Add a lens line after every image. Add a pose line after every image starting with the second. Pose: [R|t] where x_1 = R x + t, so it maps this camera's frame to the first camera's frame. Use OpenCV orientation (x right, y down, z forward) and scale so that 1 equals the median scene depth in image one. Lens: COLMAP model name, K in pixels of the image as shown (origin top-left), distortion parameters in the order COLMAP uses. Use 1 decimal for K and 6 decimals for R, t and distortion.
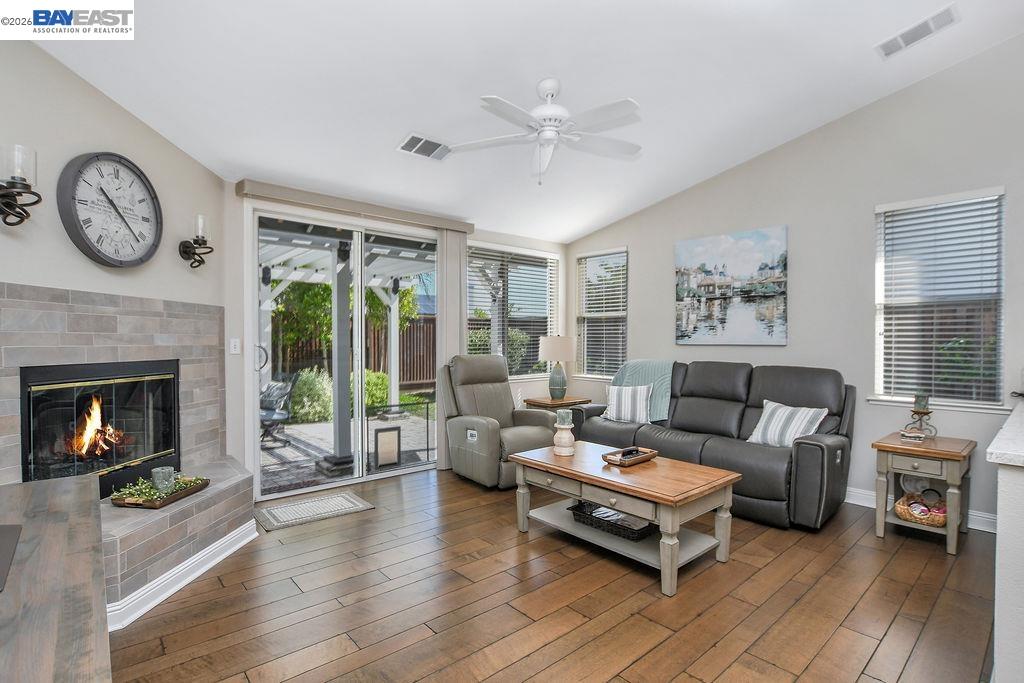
lens RADIAL K [[489.7, 0, 504.2], [0, 489.7, 348.7], [0, 0, 1]] dist [-0.023728, 0.000739]
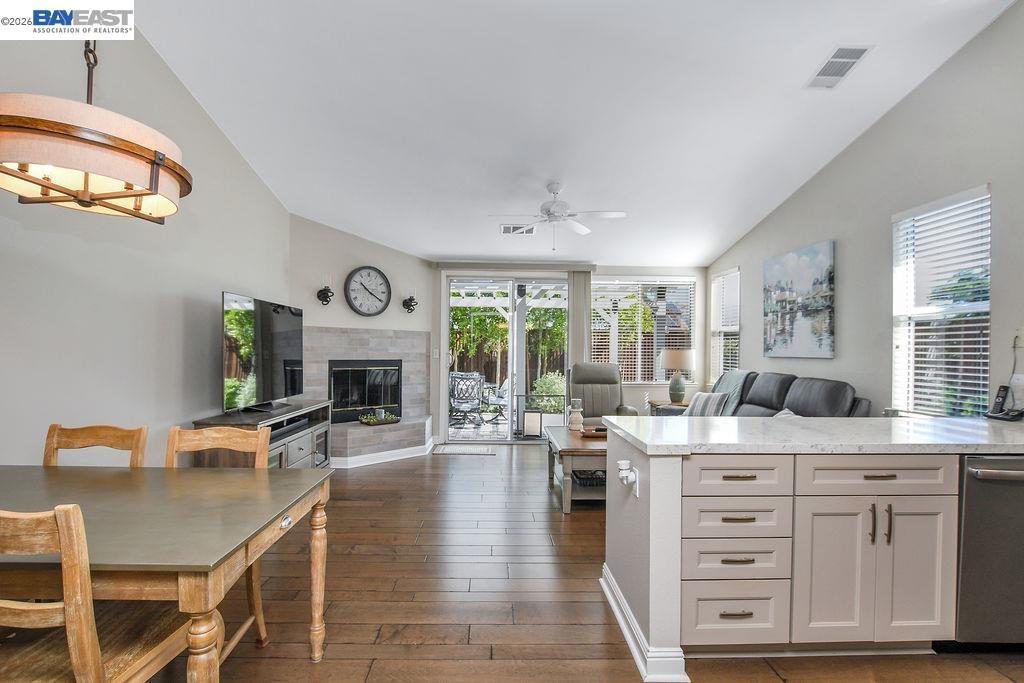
lens RADIAL K [[489.7, 0, 504.2], [0, 489.7, 348.7], [0, 0, 1]] dist [-0.023728, 0.000739]
pose [[0.774915, 0.003951, -0.632054, 0.687937], [-0.018874, 0.999679, -0.016890, 0.002661], [0.631784, 0.025018, 0.774741, -0.212842]]
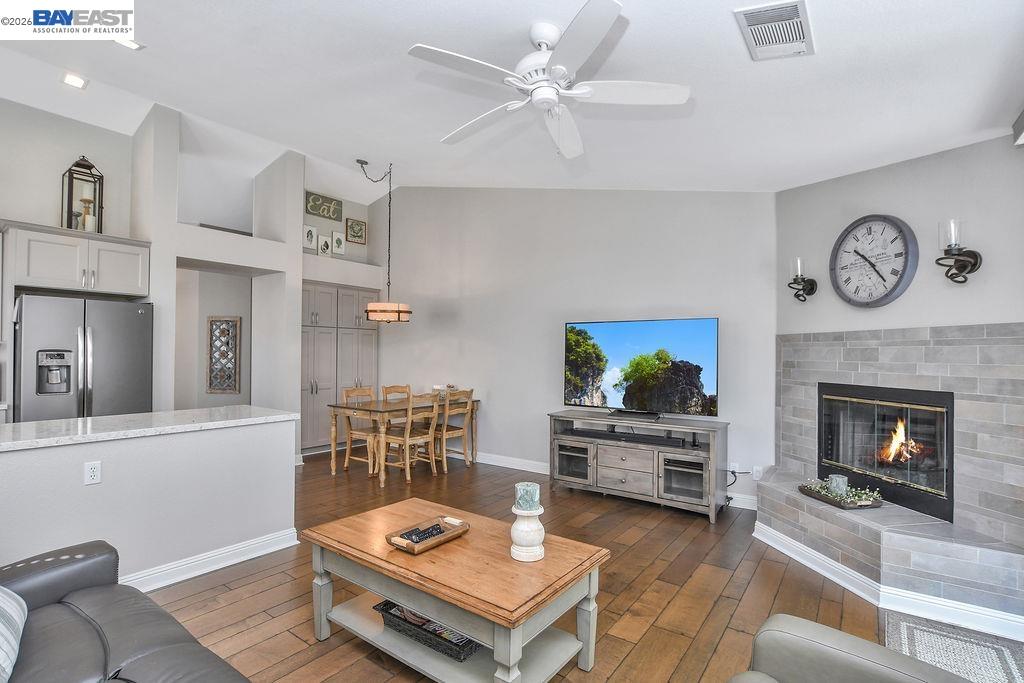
lens RADIAL K [[491.1, 0, 502.6], [0, 491.1, 347.8], [0, 0, 1]] dist [-0.026997, -0.000436]
pose [[-0.973687, -0.013483, -0.227489, 0.230983], [-0.014648, 0.999887, 0.003435, -0.037040], [0.227417, 0.006677, -0.973775, 1.238667]]
